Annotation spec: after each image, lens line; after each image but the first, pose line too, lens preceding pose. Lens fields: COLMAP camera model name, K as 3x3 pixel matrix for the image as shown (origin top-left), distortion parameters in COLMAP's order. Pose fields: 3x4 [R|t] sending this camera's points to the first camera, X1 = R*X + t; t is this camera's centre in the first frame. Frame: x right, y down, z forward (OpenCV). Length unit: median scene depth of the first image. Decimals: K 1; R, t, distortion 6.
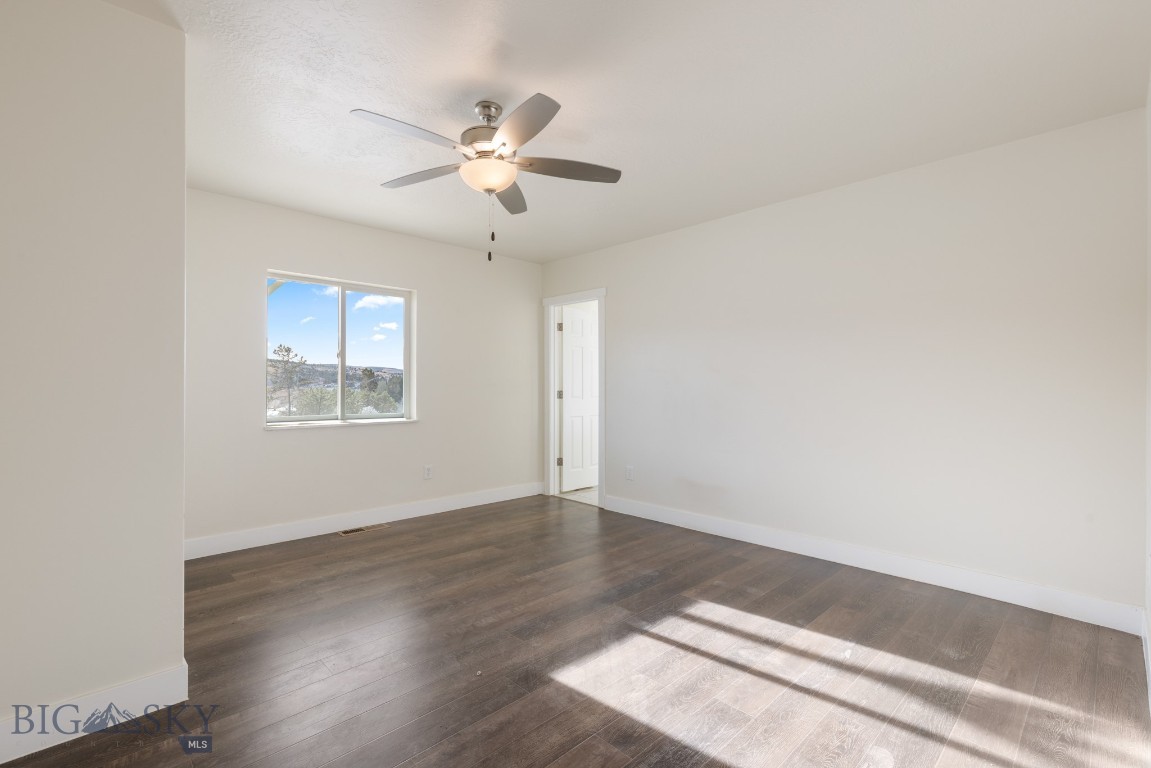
lens RADIAL K [[525.6, 0, 575.4], [0, 525.6, 385.2], [0, 0, 1]] dist [0.000094, 0.000237]
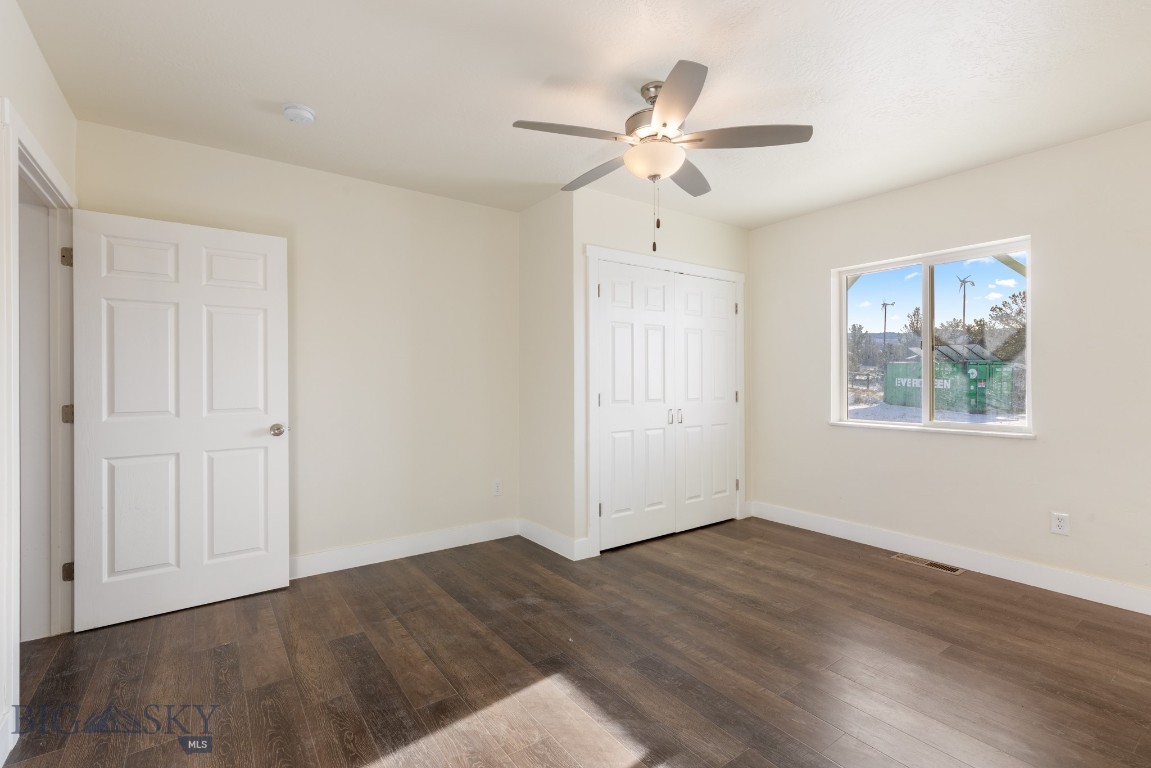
lens RADIAL K [[525.6, 0, 575.7], [0, 525.6, 379.8], [0, 0, 1]] dist [0.000094, 0.000237]
pose [[-0.154103, 0.001640, -0.988053, 0.649269], [0.000247, 0.999999, 0.001621, -0.007857], [0.988055, 0.000005, -0.154103, 0.830849]]
